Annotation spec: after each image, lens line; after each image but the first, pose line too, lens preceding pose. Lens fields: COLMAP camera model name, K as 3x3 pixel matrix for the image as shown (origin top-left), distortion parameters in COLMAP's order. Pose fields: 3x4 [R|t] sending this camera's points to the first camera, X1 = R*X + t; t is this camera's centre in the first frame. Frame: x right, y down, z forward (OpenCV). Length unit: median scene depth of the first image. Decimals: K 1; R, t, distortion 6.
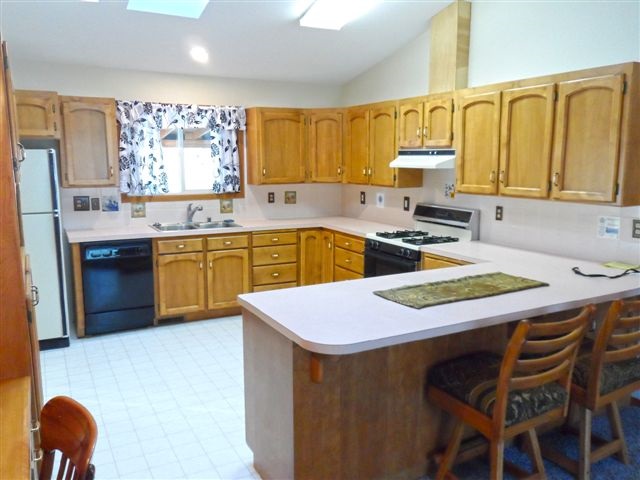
lens RADIAL K [[546.8, 0, 315.1], [0, 546.8, 244.4], [0, 0, 1]] dist [0.061022, -0.021454]
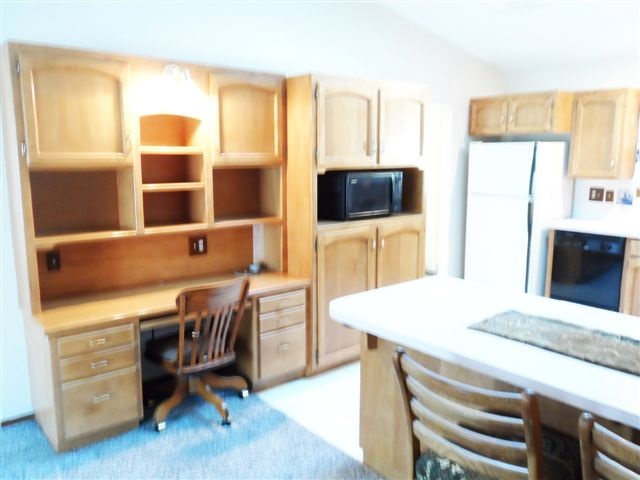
lens RADIAL K [[546.8, 0, 317.2], [0, 546.8, 240.8], [0, 0, 1]] dist [0.061022, -0.021454]
pose [[0.236666, 0.171744, -0.956291, 1.068224], [-0.155971, 0.978204, 0.137079, -0.115777], [0.958990, 0.116712, 0.258295, 0.583383]]
